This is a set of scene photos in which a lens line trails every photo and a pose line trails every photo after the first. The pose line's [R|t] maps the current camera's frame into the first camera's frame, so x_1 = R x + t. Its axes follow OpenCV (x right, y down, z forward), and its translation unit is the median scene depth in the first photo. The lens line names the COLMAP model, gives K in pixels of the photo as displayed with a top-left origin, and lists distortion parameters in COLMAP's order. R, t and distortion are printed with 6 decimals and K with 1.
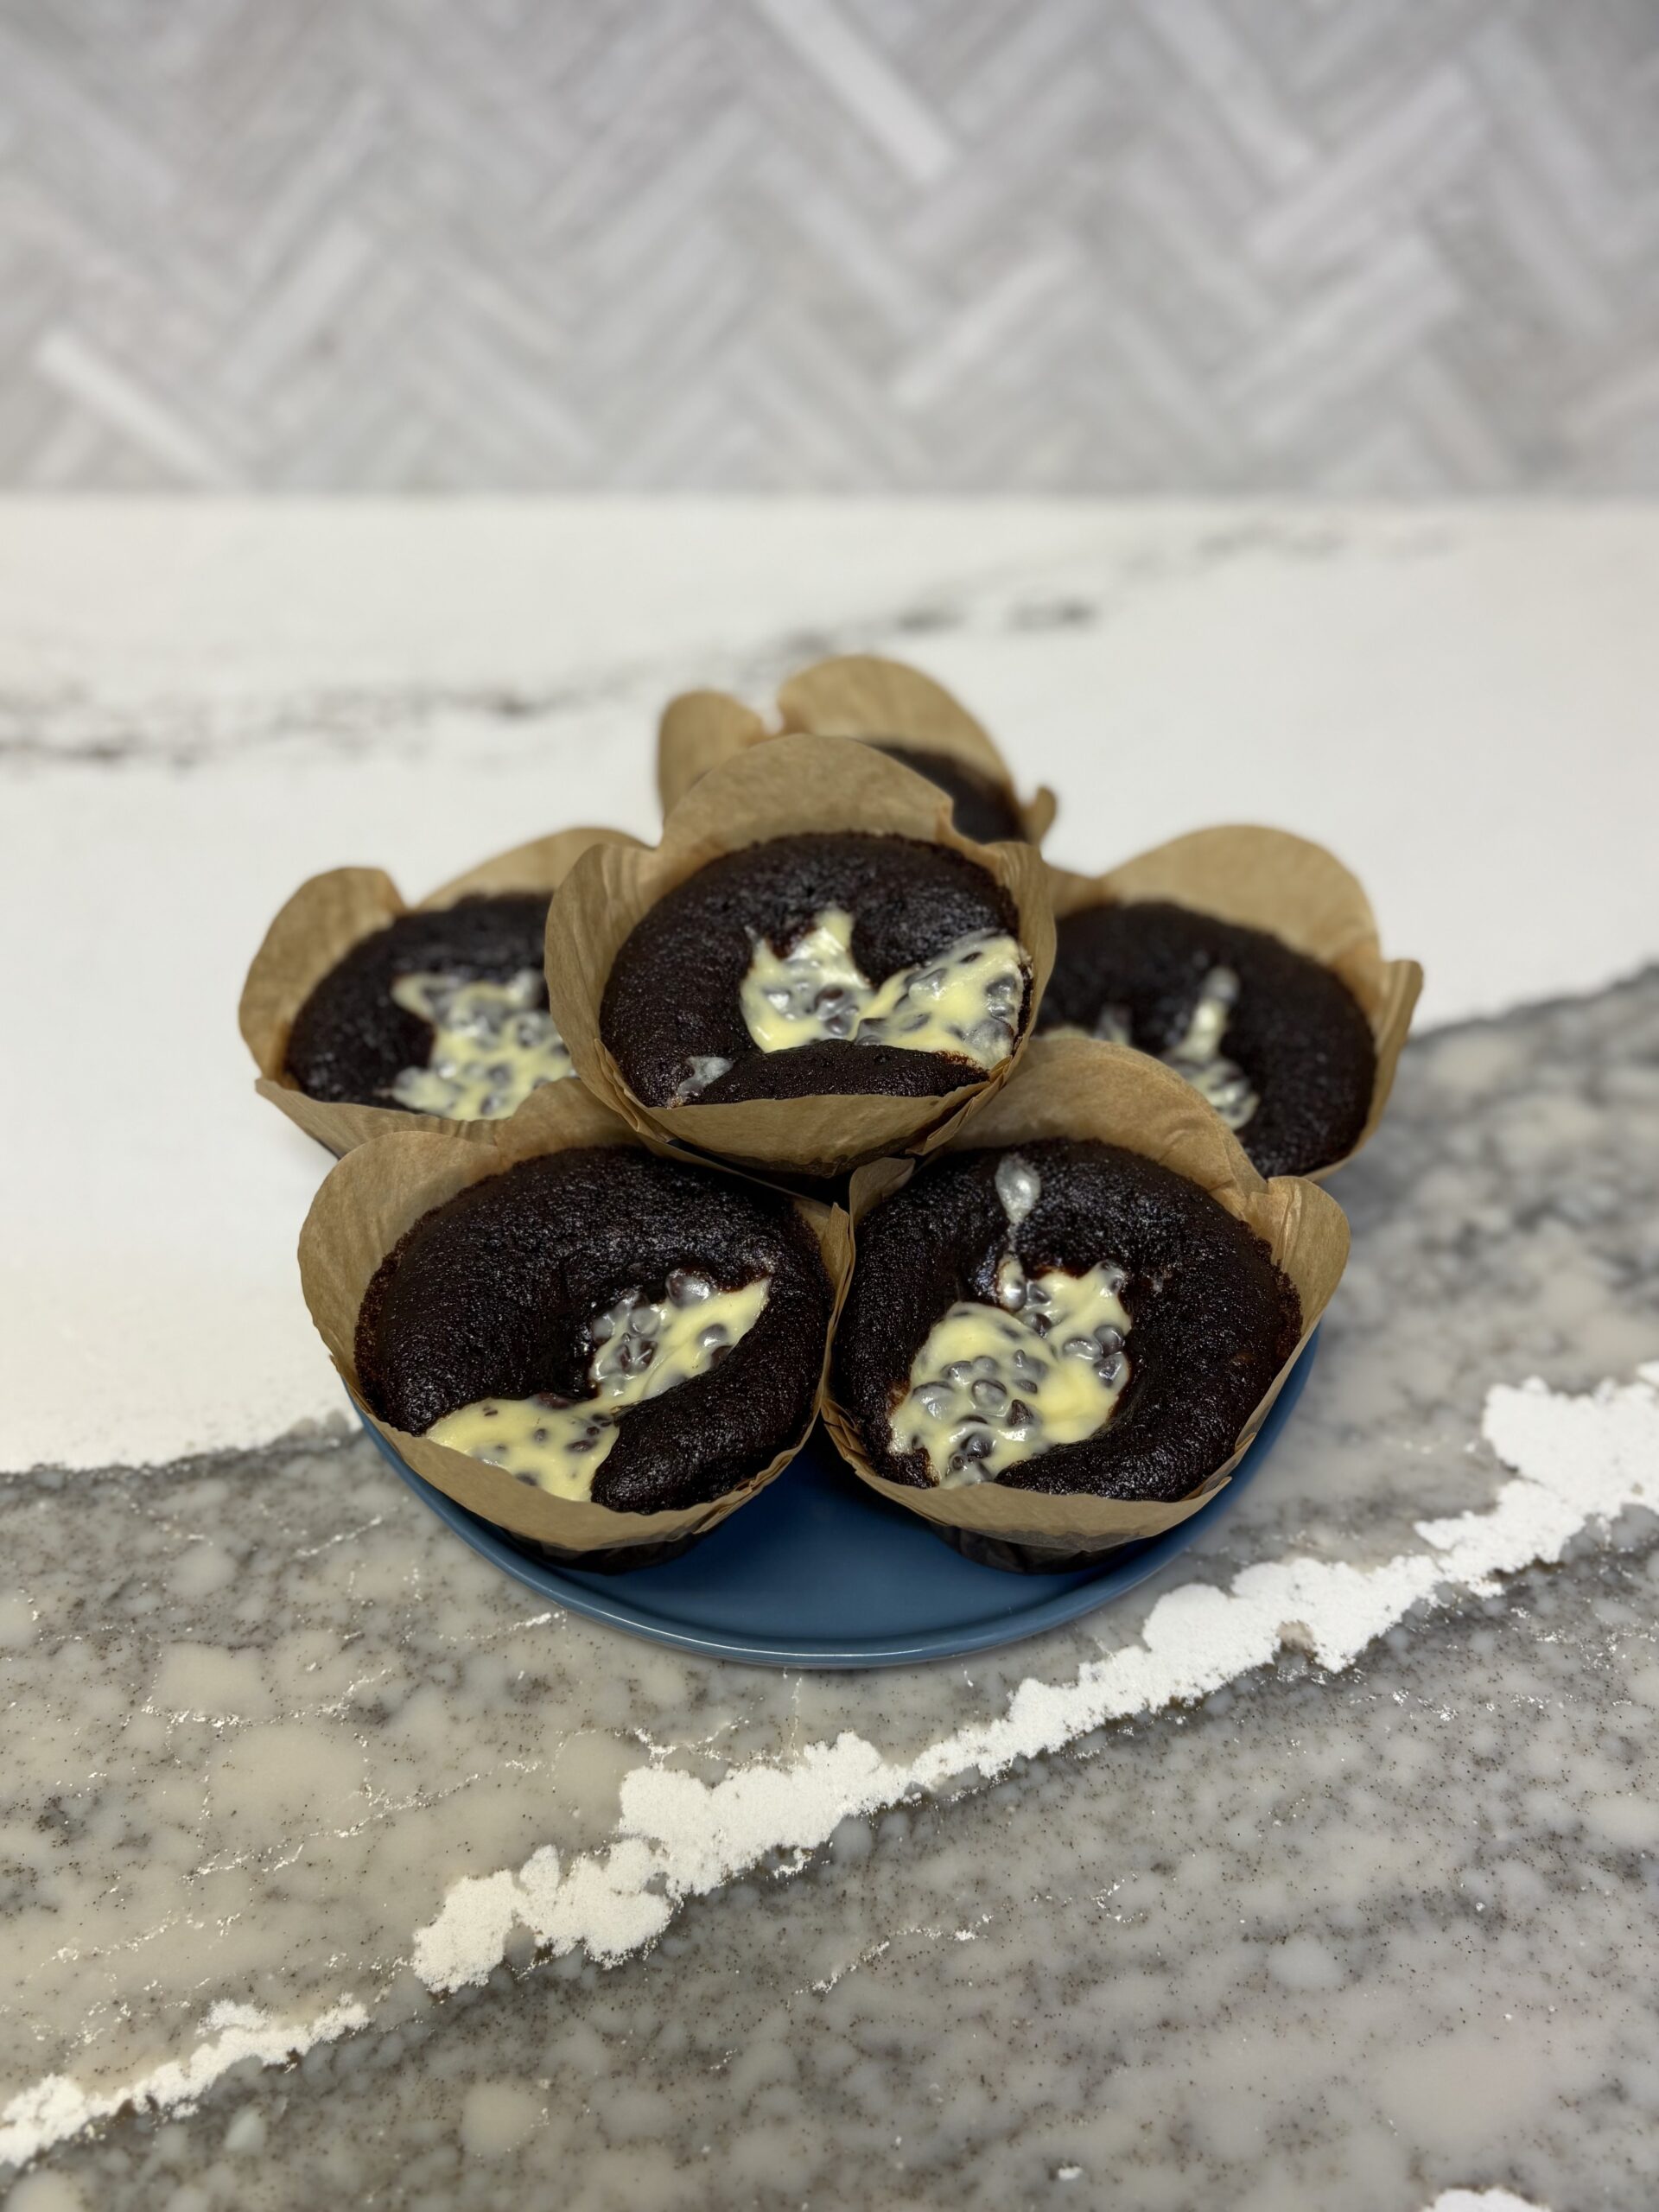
lens RADIAL K [[1834.5, 0, 817.2], [0, 1834.5, 1113.1], [0, 0, 1]] dist [-0.043065, 0.059192]
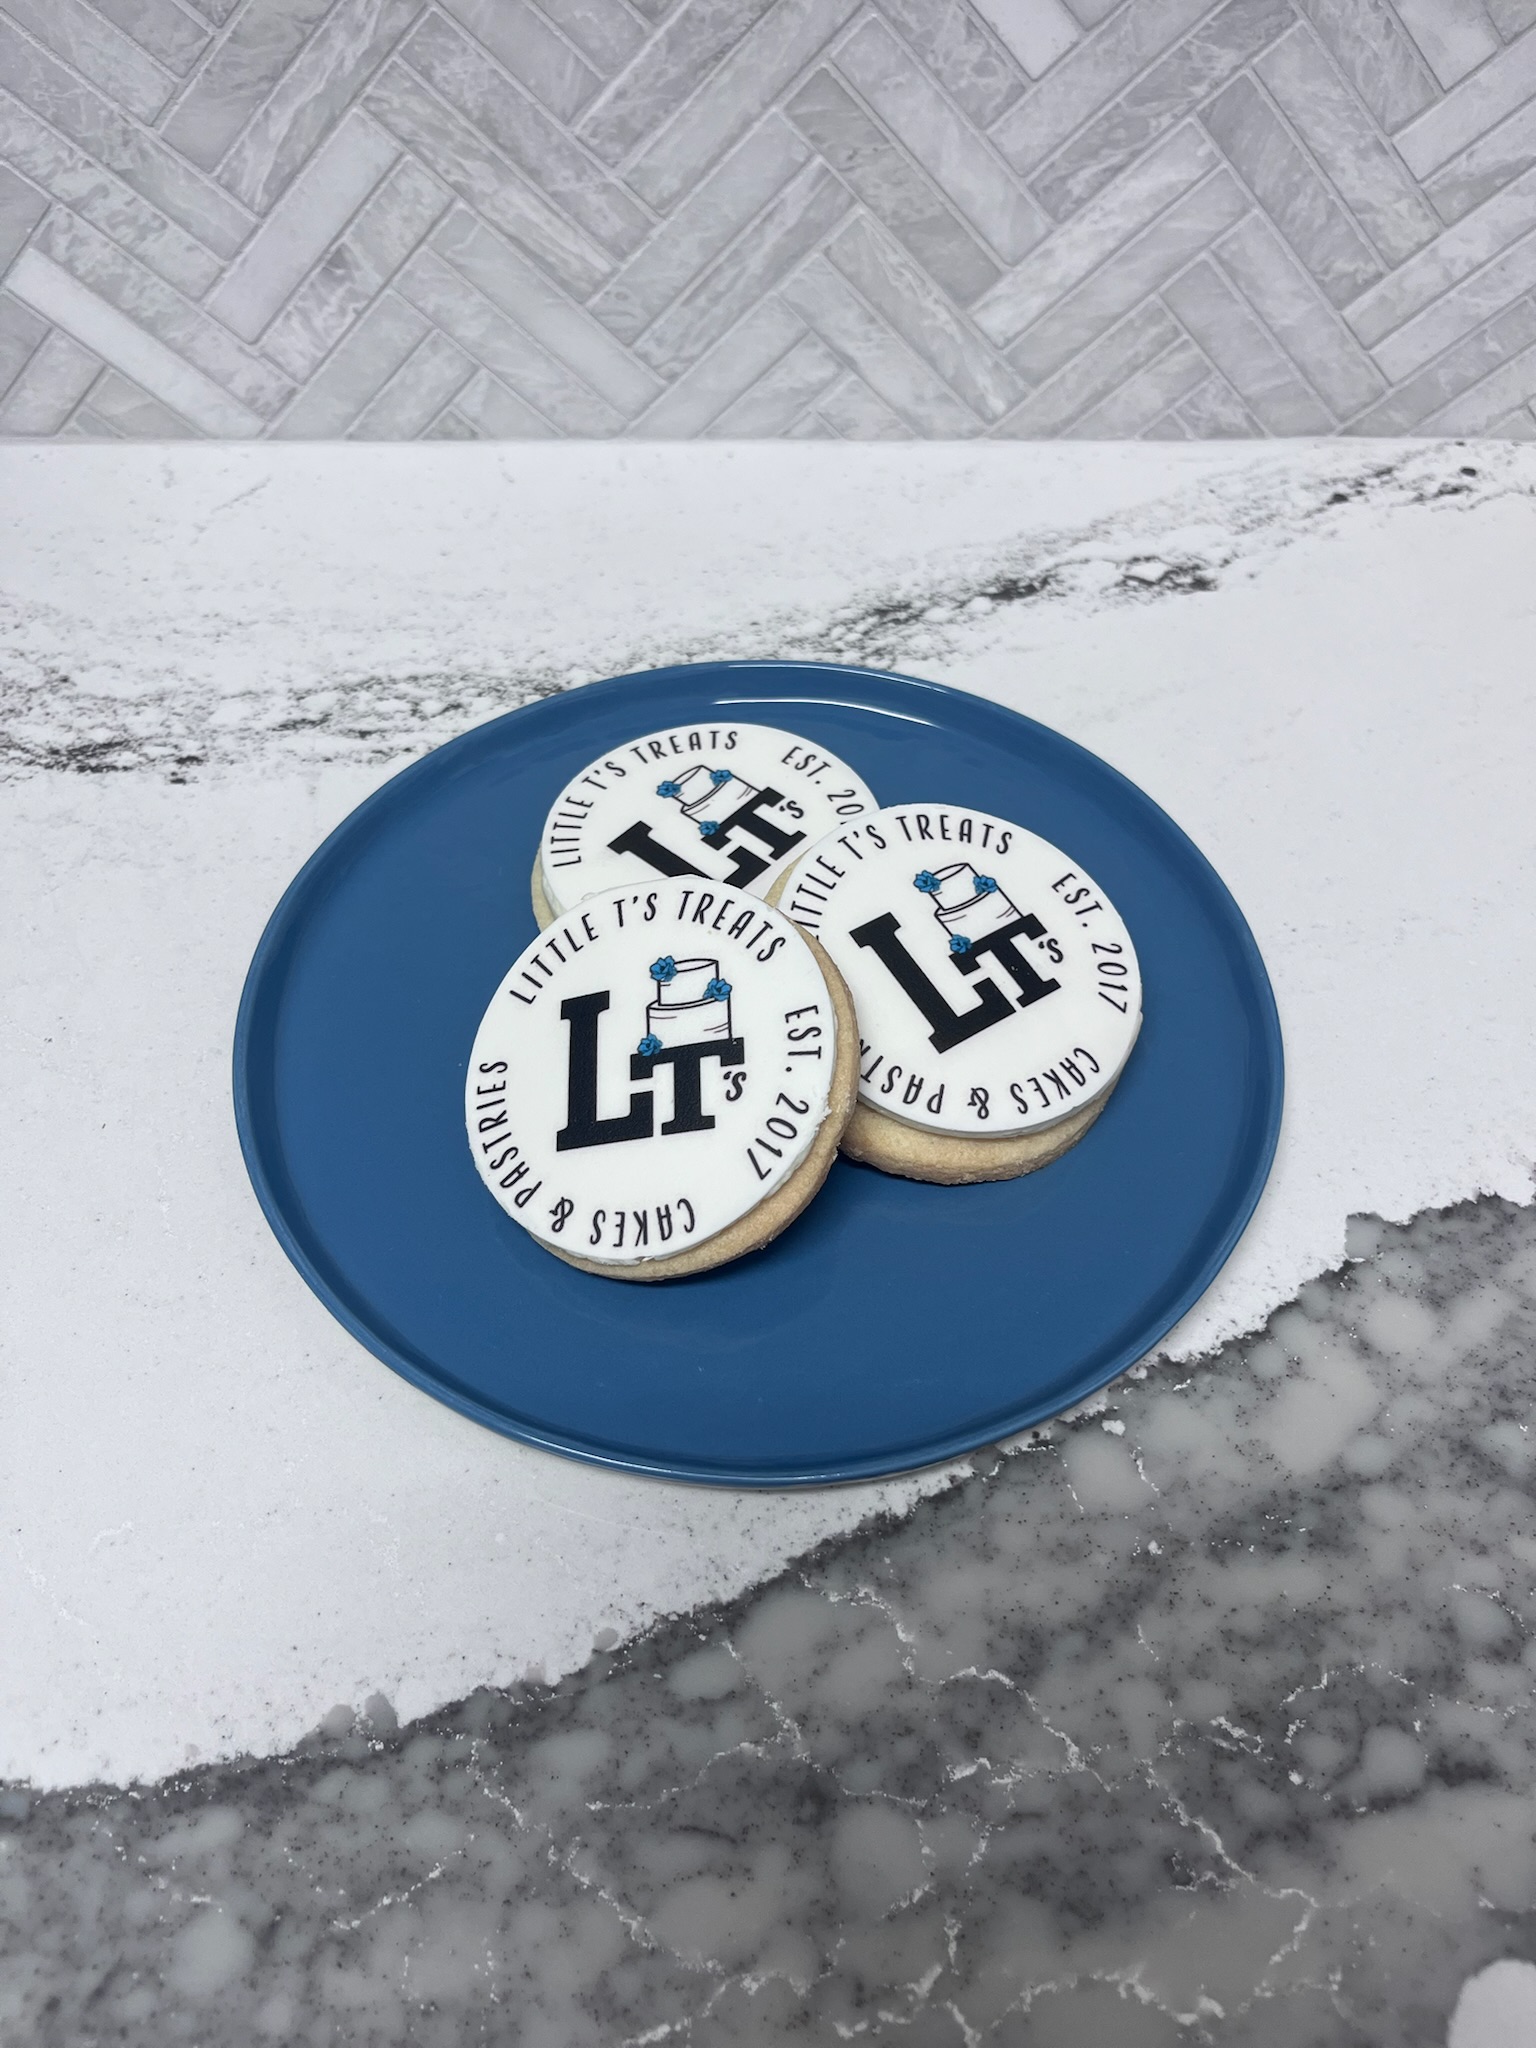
lens RADIAL K [[1554.4, 0, 768.0], [0, 1554.4, 1024.0], [0, 0, 1]] dist [0.067130, -0.116292]
pose [[0.999993, -0.002068, -0.003139, -0.107021], [0.002274, 0.997748, 0.067040, -0.190762], [0.002994, -0.067047, 0.997745, 0.397159]]
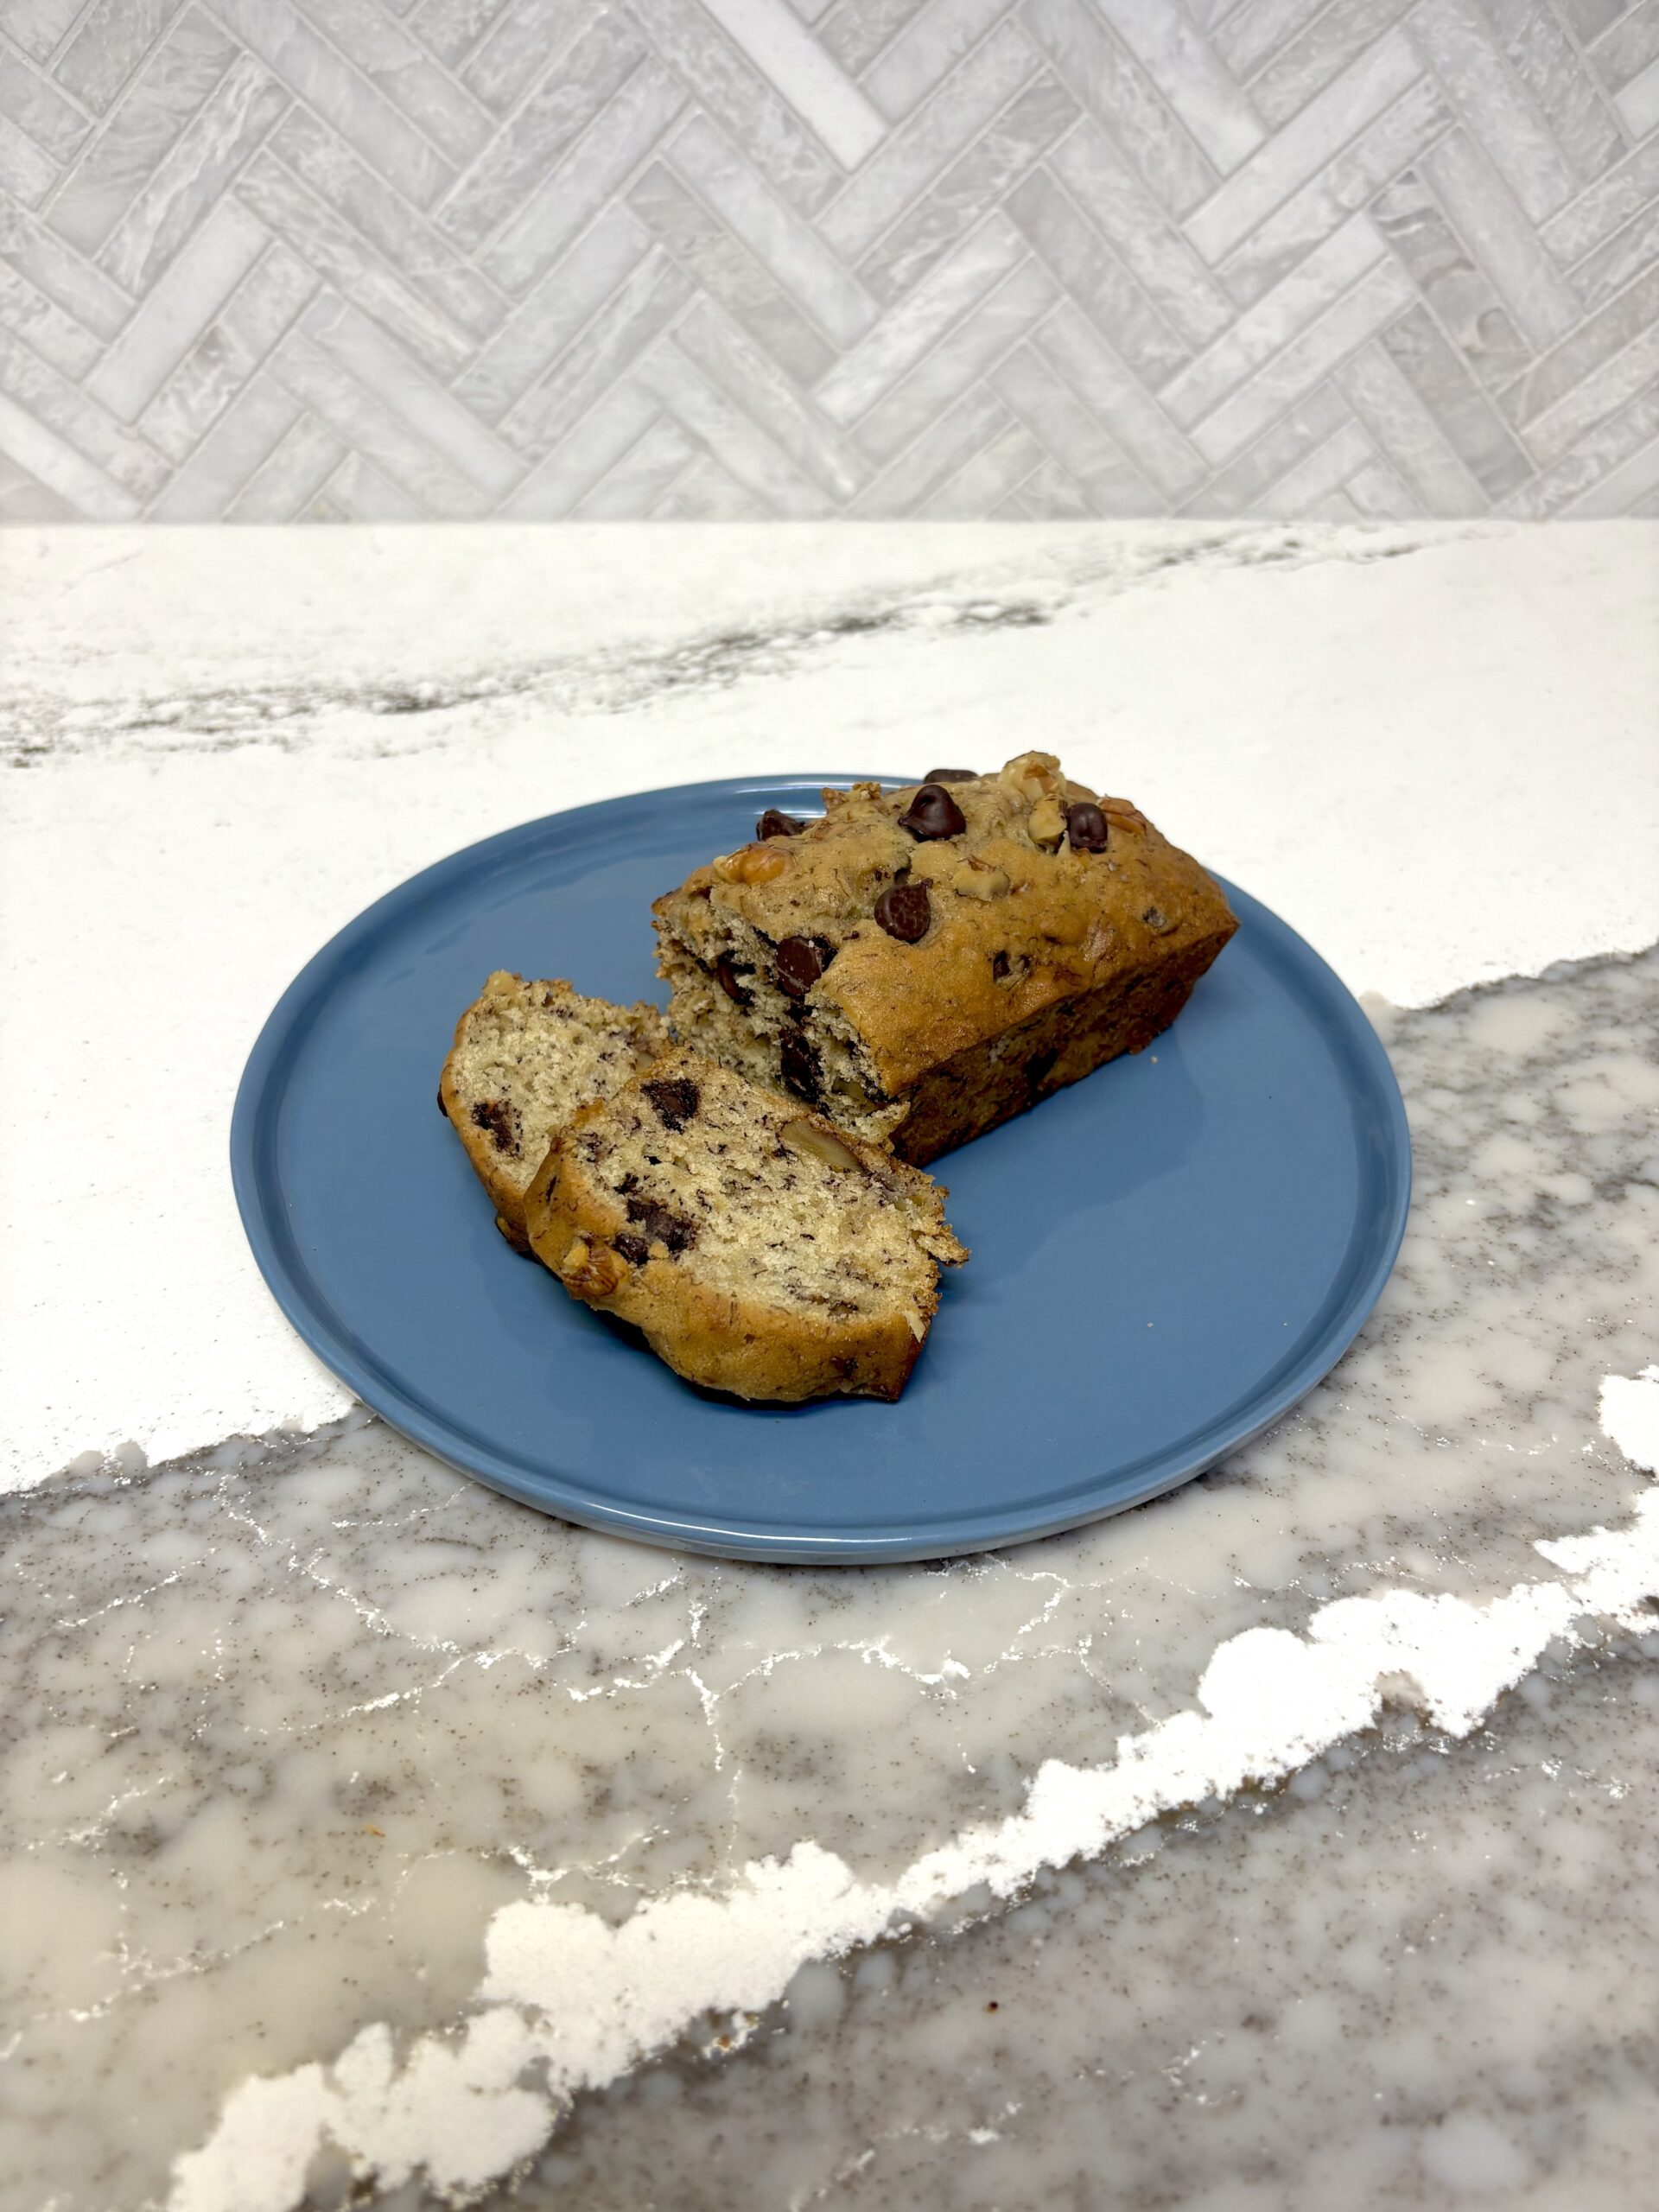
lens RADIAL K [[1726.1, 0, 824.1], [0, 1726.1, 1115.7], [0, 0, 1]] dist [-0.057776, 0.105808]
pose [[0.999136, -0.021813, 0.035377, 0.006222], [0.025683, 0.993272, -0.112920, 0.130722], [-0.032675, 0.113731, 0.992974, 0.294279]]
